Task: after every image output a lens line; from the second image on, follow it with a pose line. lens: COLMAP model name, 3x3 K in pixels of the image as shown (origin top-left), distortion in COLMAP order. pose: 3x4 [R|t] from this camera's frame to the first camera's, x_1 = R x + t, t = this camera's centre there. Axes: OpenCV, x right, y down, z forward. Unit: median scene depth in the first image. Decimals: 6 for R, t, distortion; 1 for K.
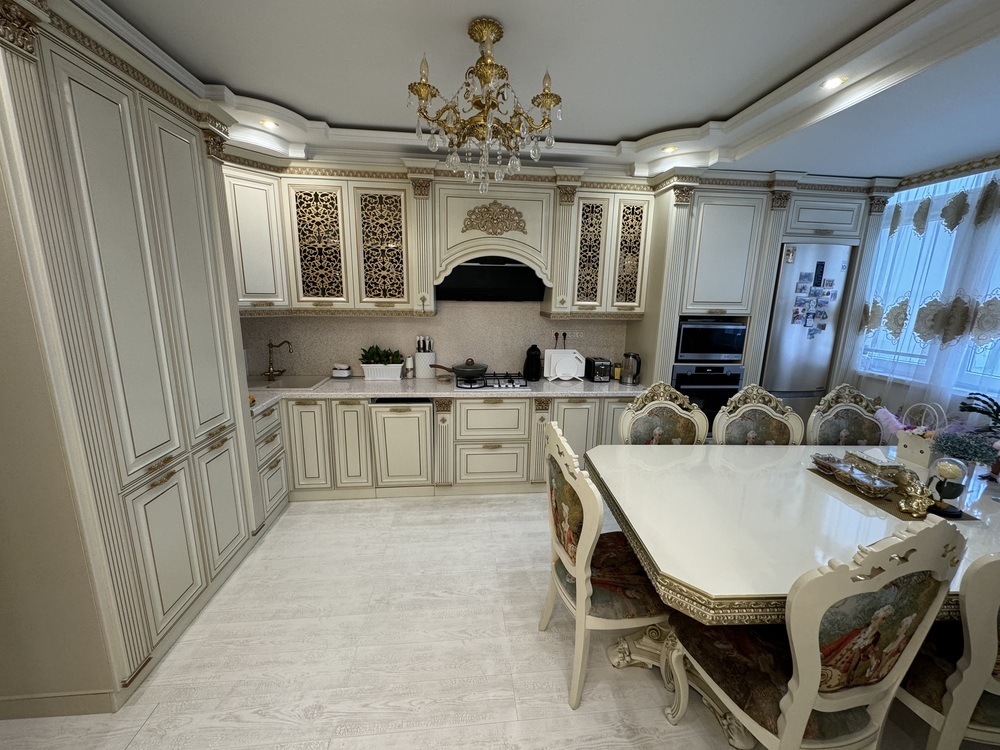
lens RADIAL K [[398.7, 0, 498.2], [0, 398.7, 374.7], [0, 0, 1]] dist [-0.003436, -0.000219]
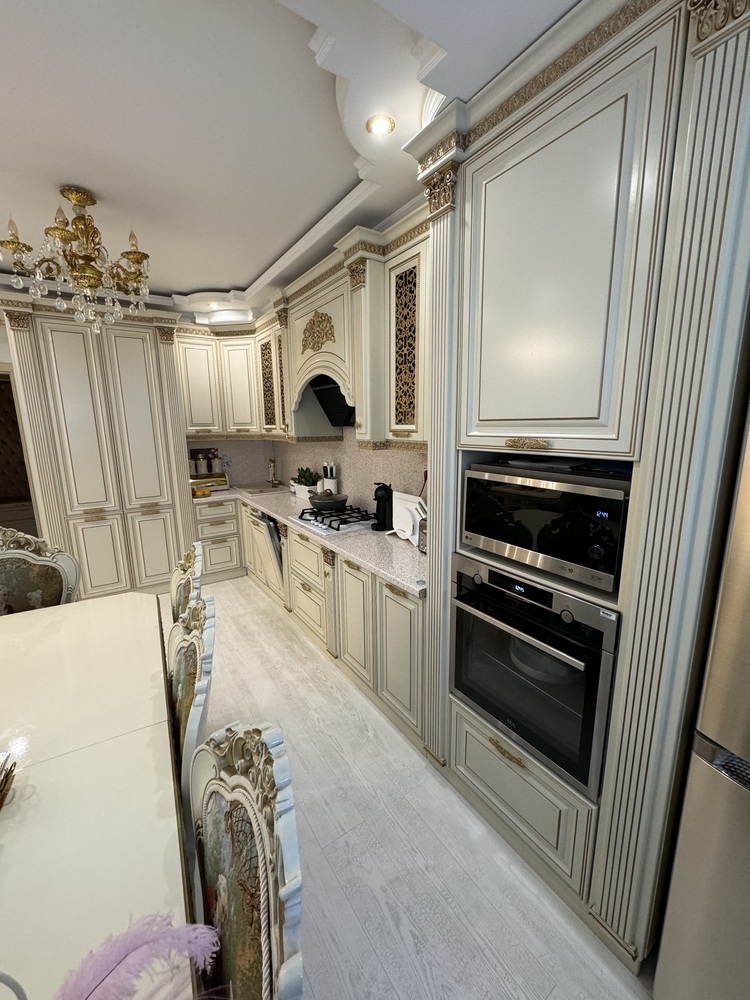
lens RADIAL K [[398.7, 0, 372.7], [0, 398.7, 503.3], [0, 0, 1]] dist [-0.003436, -0.000219]
pose [[0.463938, 0.150928, -0.872916, 0.826565], [-0.155915, 0.983909, 0.087253, -0.111542], [0.872039, 0.095621, 0.480005, 0.688537]]
